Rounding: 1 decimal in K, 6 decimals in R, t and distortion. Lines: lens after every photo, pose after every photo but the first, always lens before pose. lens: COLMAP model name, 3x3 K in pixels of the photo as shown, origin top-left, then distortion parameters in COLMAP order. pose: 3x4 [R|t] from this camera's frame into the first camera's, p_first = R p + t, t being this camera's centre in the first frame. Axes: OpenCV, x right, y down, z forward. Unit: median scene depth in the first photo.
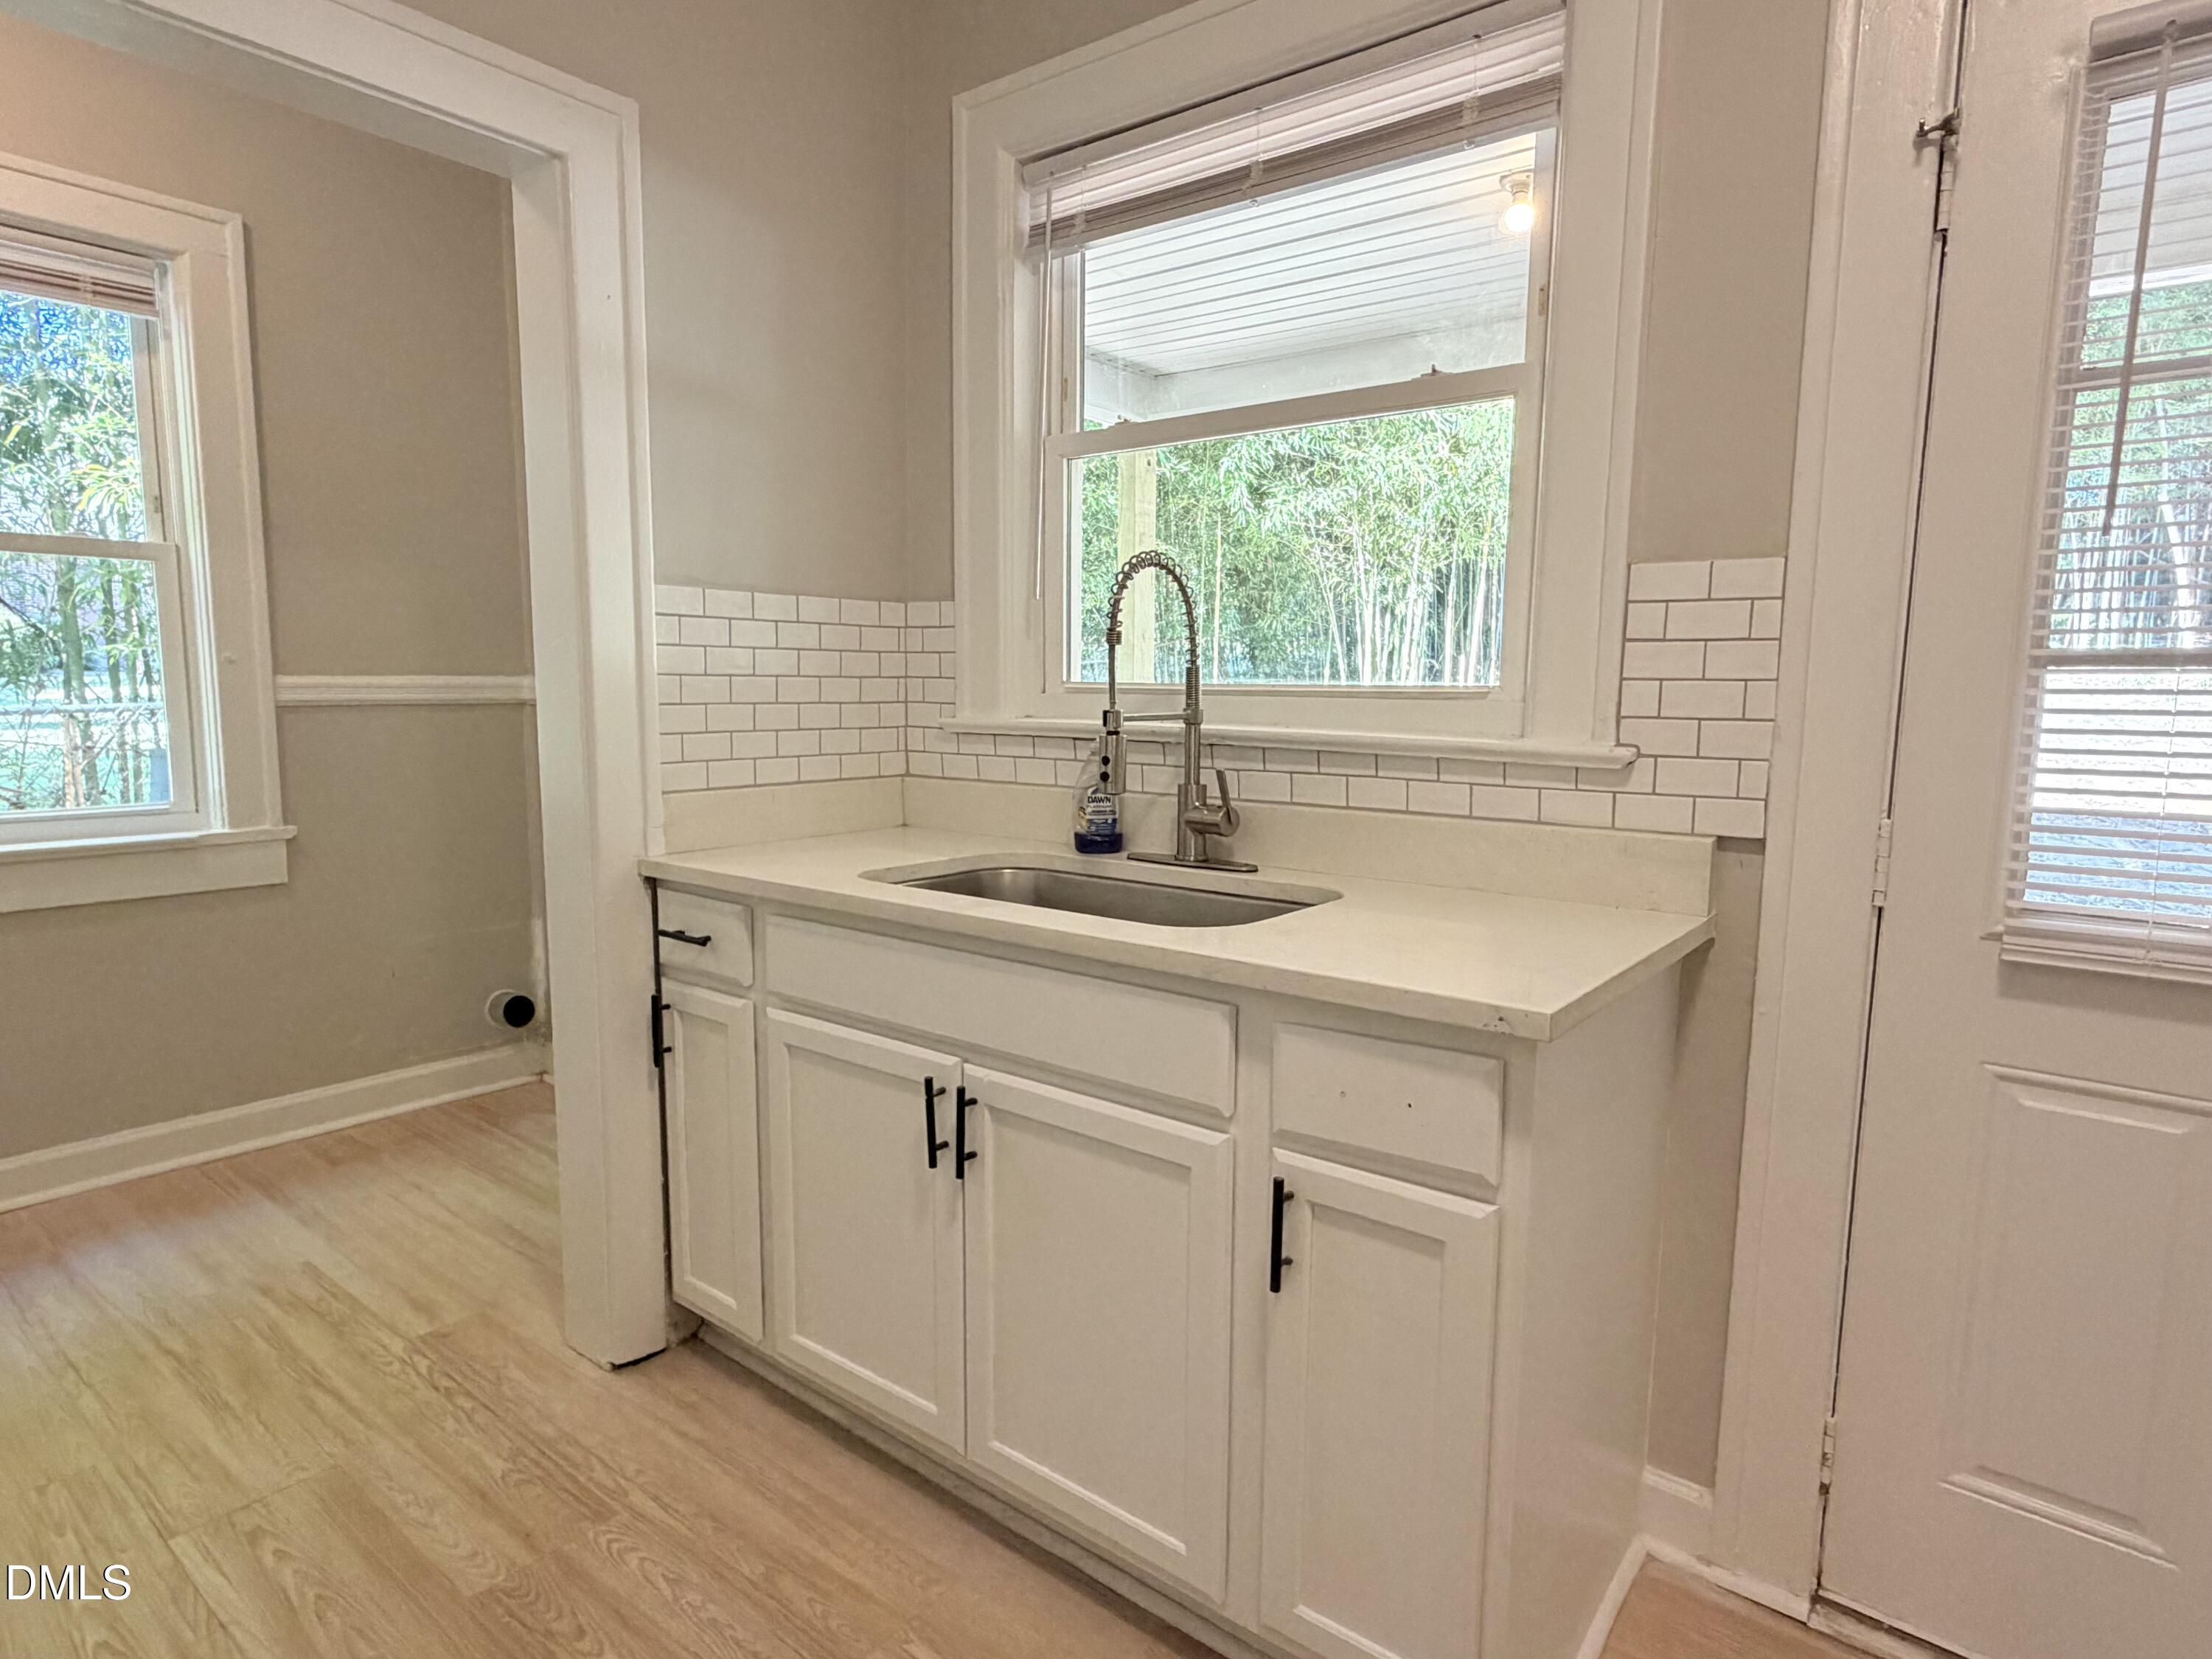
lens RADIAL K [[1239.2, 0, 1101.9], [0, 1239.2, 832.9], [0, 0, 1]] dist [0.004716, -0.000850]
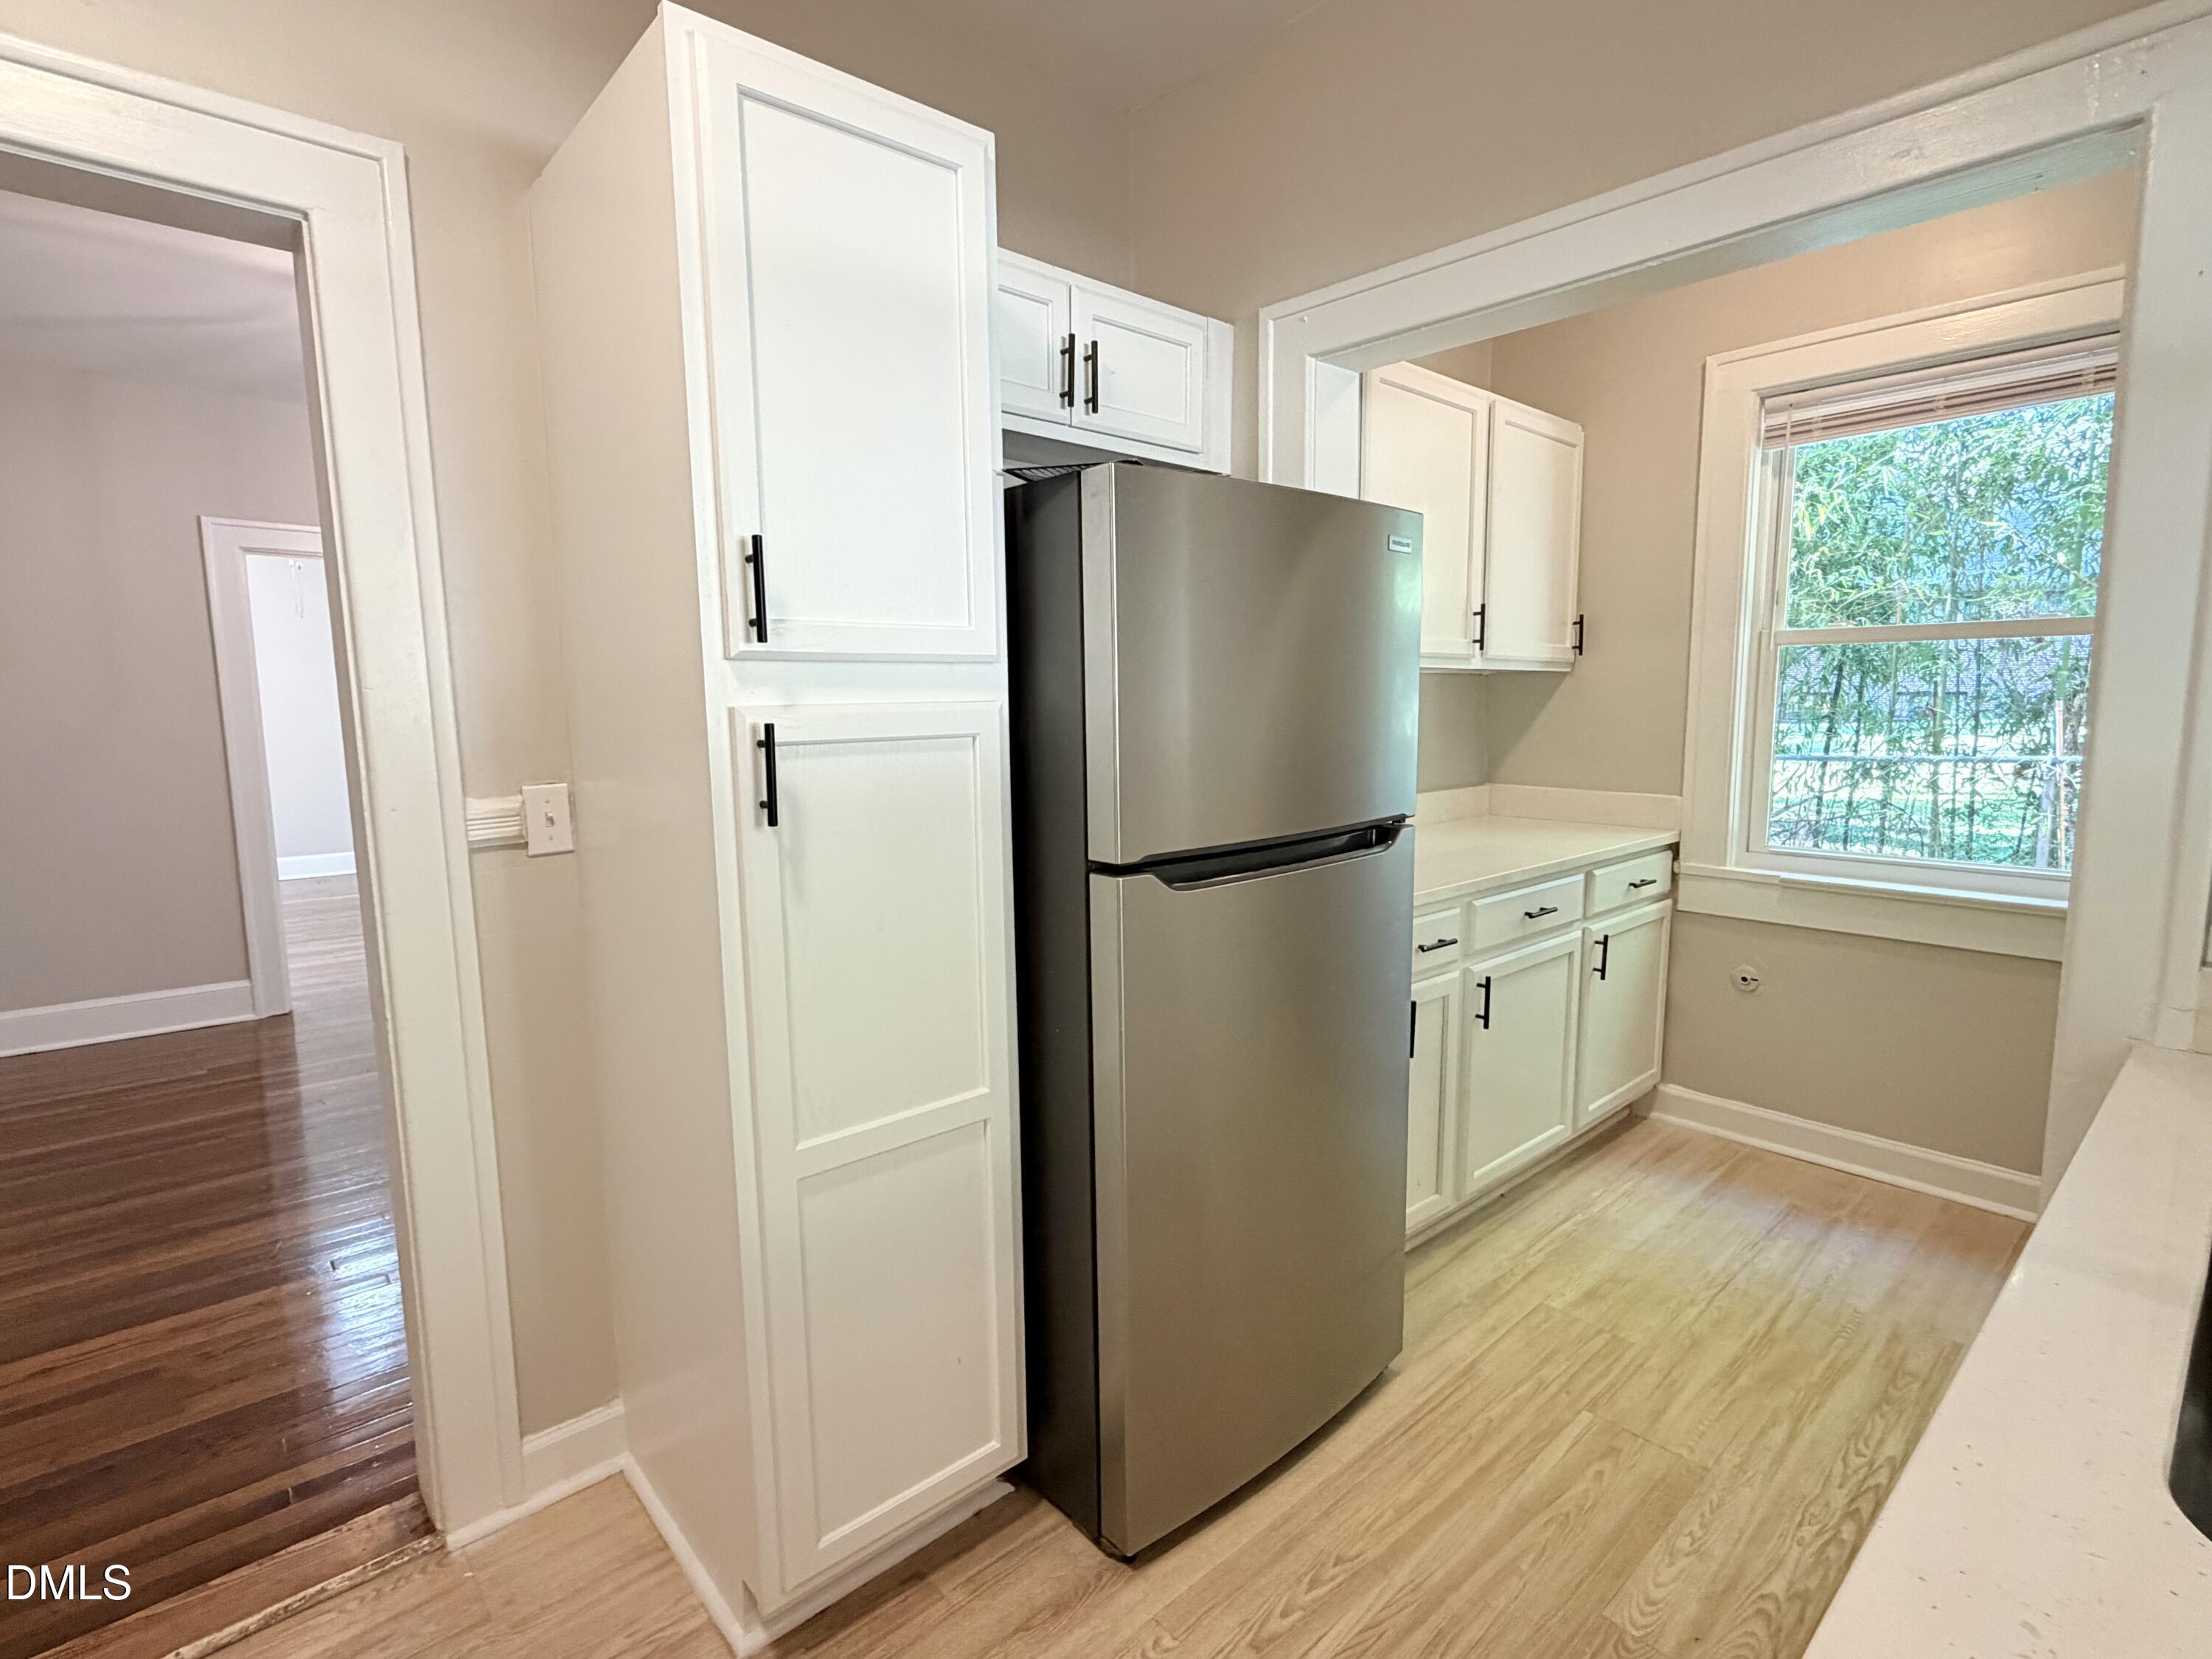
lens RADIAL K [[1081.3, 0, 1102.9], [0, 1081.3, 830.7], [0, 0, 1]] dist [0.002706, 0.000587]
pose [[-0.162072, 0.116886, -0.979832, 0.112723], [-0.115465, 0.983892, 0.136469, -0.041027], [0.980000, 0.135254, -0.145965, 0.157880]]
